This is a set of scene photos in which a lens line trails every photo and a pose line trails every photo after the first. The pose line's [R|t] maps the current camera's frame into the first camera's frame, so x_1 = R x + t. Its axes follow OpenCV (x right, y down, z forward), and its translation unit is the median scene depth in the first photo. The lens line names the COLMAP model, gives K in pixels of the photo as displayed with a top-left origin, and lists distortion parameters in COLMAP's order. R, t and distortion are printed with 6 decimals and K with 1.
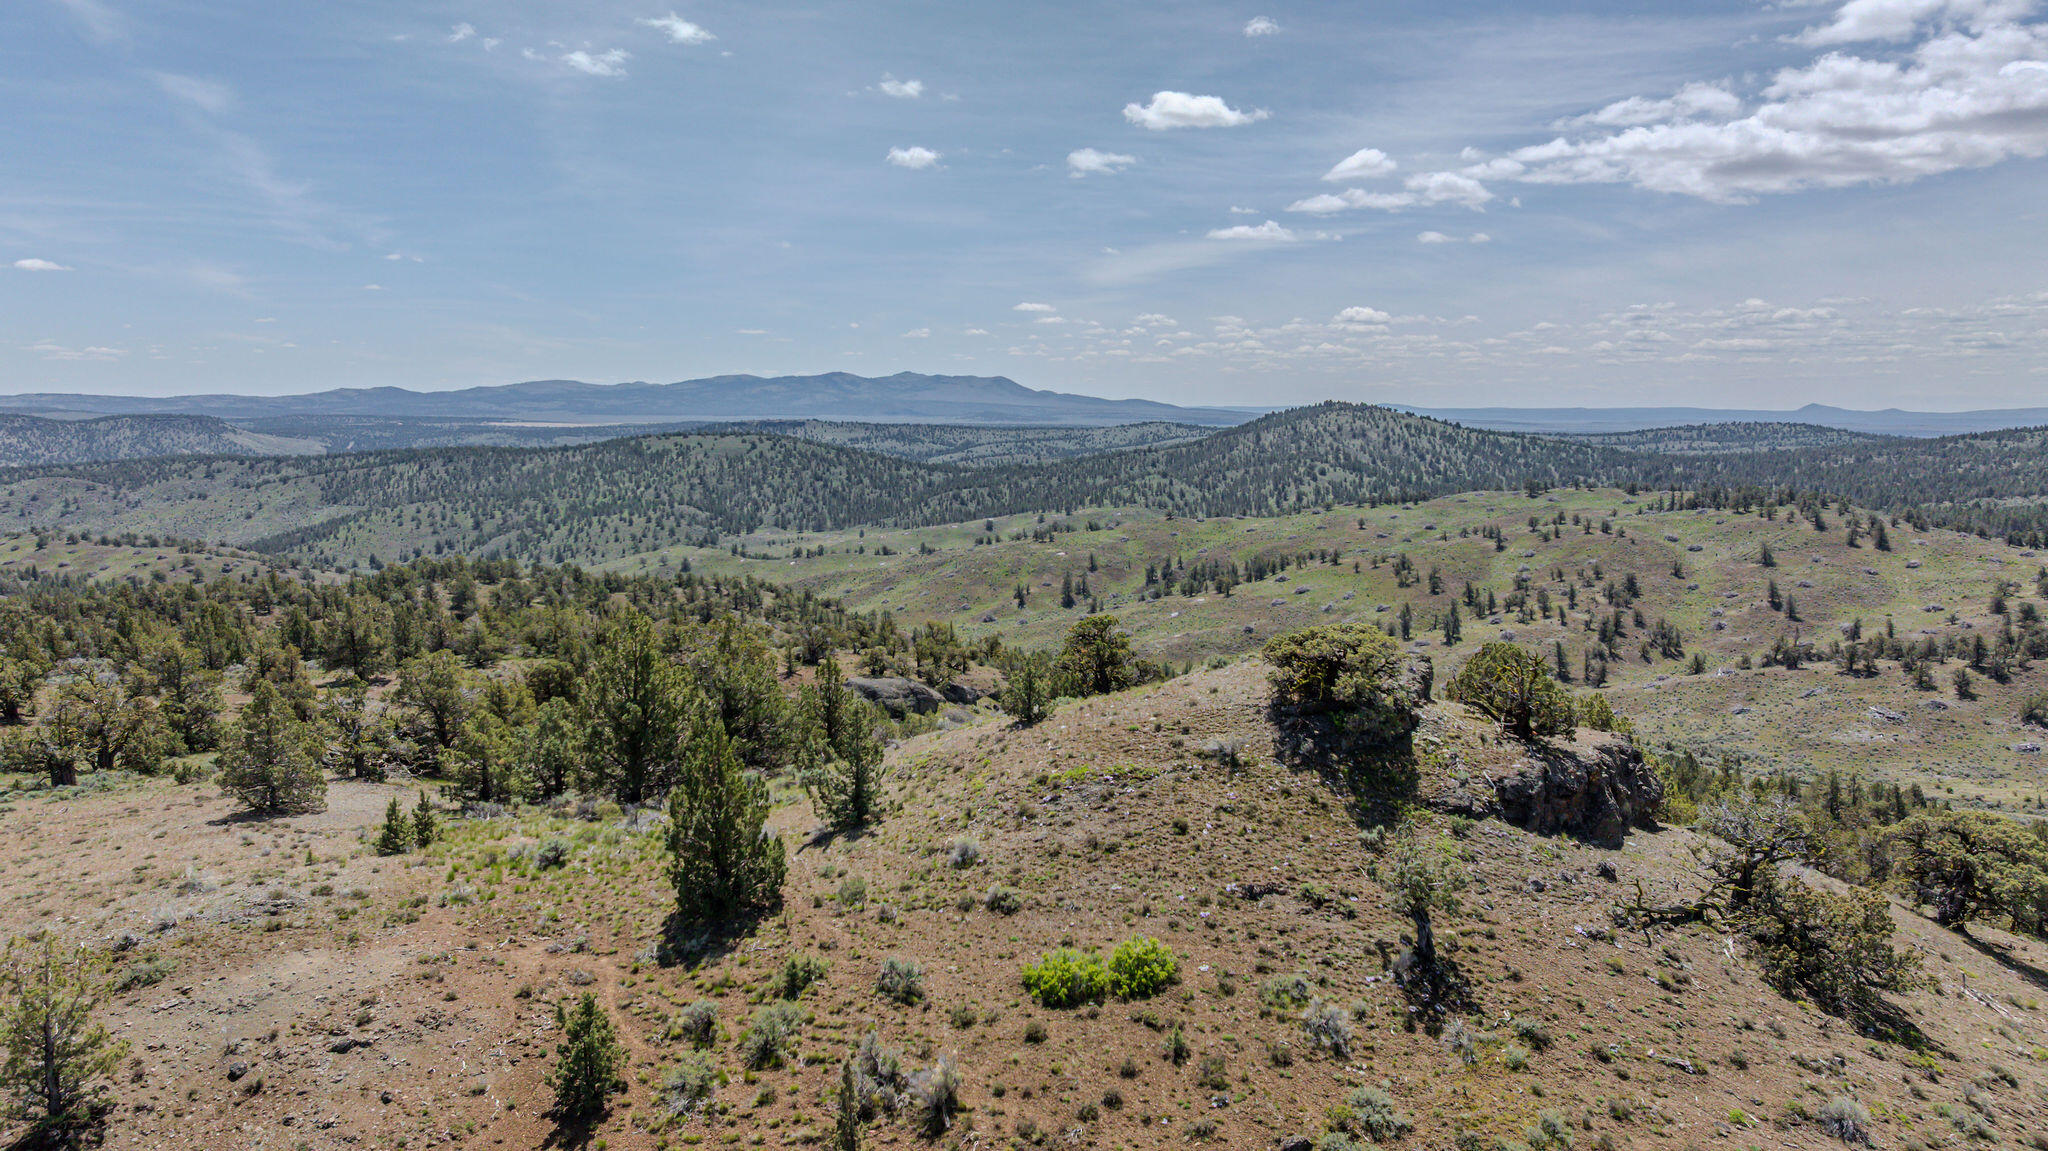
lens RADIAL K [[1443.0, 0, 1025.6], [0, 1443.0, 583.7], [0, 0, 1]] dist [-0.041659, 0.053966]
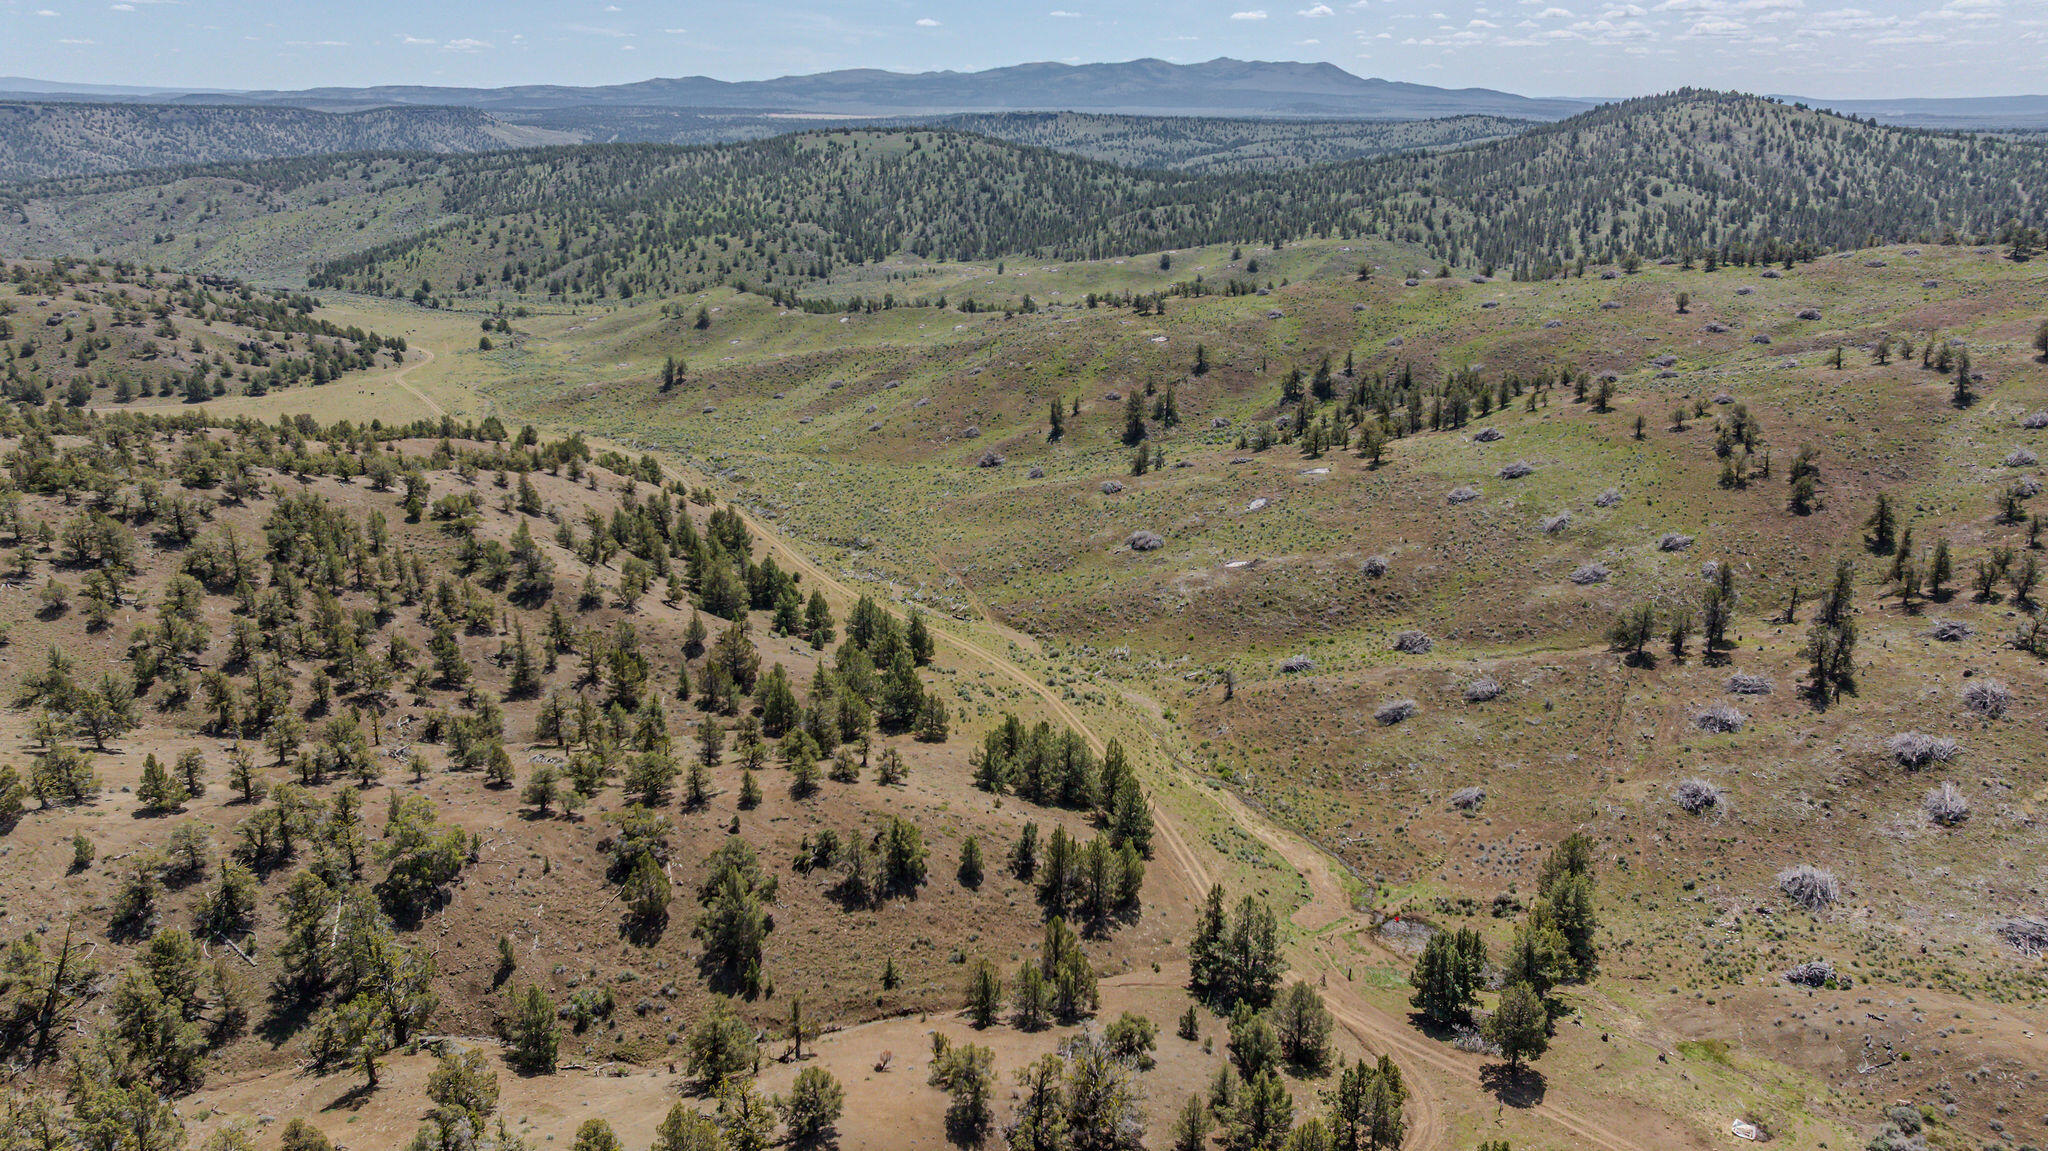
lens RADIAL K [[1443.0, 0, 1023.7], [0, 1443.0, 575.9], [0, 0, 1]] dist [-0.041659, 0.053966]
pose [[0.976264, 0.067094, -0.205930, 0.055487], [-0.024909, 0.979280, 0.200972, -0.024112], [0.215148, -0.191072, 0.957707, 0.203323]]
